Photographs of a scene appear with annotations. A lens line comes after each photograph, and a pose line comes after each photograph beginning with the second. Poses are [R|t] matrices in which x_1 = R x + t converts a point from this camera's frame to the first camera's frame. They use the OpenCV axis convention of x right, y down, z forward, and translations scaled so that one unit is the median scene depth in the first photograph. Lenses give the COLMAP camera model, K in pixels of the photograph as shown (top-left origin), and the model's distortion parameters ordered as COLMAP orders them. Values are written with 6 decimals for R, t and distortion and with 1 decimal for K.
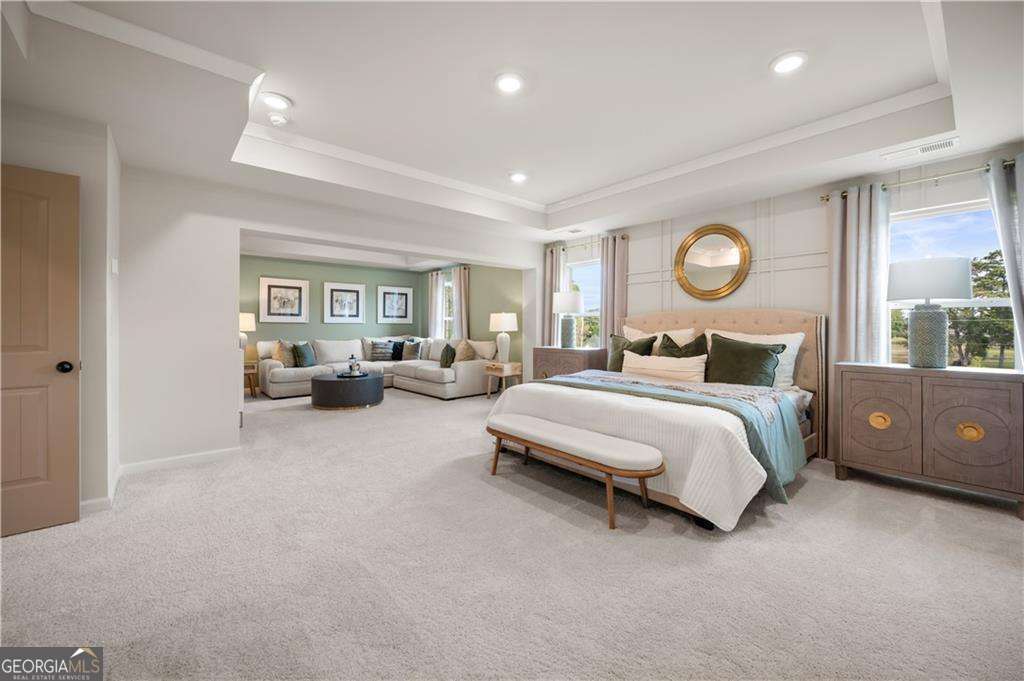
lens RADIAL K [[412.0, 0, 515.7], [0, 412.0, 332.9], [0, 0, 1]] dist [0.002733, 0.000318]
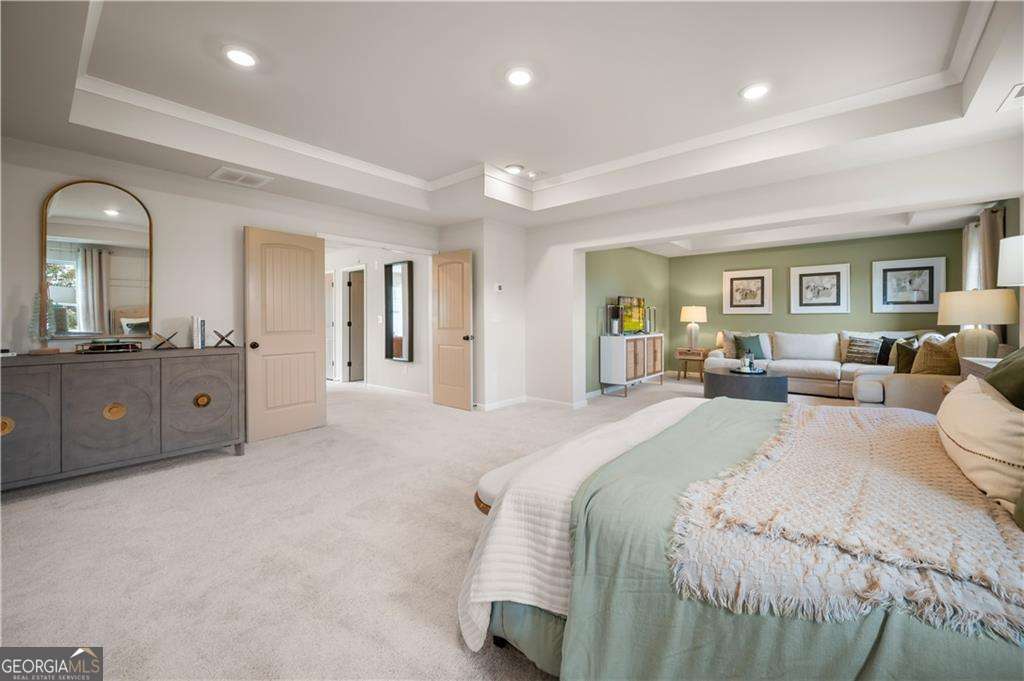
lens RADIAL K [[412.0, 0, 514.3], [0, 412.0, 322.3], [0, 0, 1]] dist [0.002733, 0.000318]
pose [[0.146481, 0.004837, -0.989202, 0.333065], [-0.009295, 0.999951, 0.003513, -0.003262], [0.989170, 0.008680, 0.146518, 0.288074]]
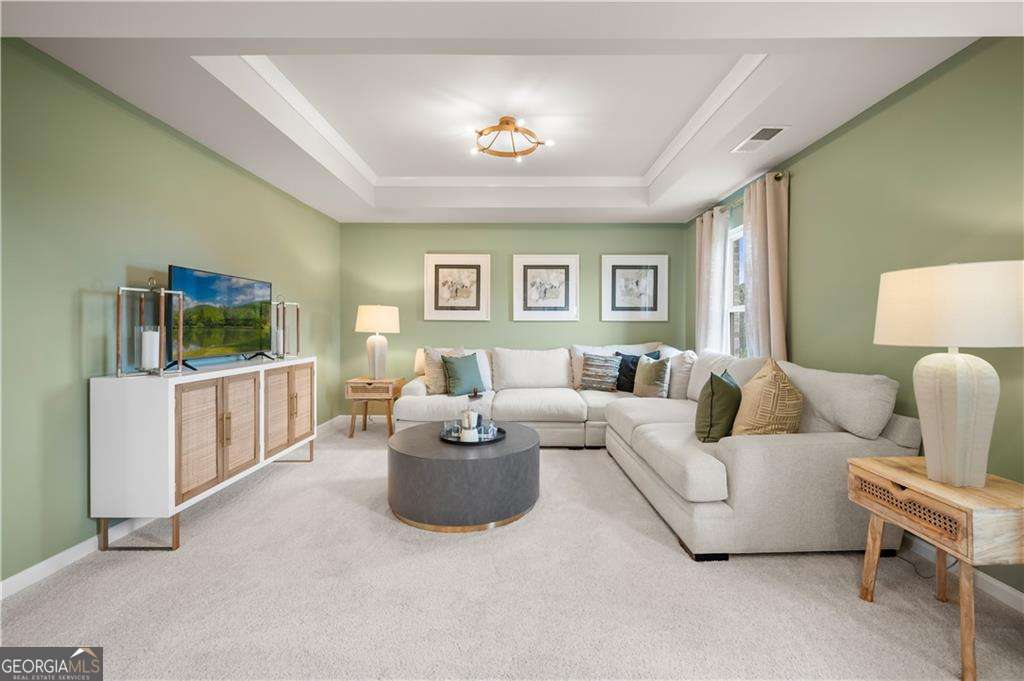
lens RADIAL K [[412.0, 0, 522.7], [0, 412.0, 325.0], [0, 0, 1]] dist [0.002733, 0.000318]
pose [[0.757622, -0.002587, -0.652689, -0.051358], [-0.009792, 0.999835, -0.015330, -0.008579], [0.652620, 0.018005, 0.757471, 0.552337]]
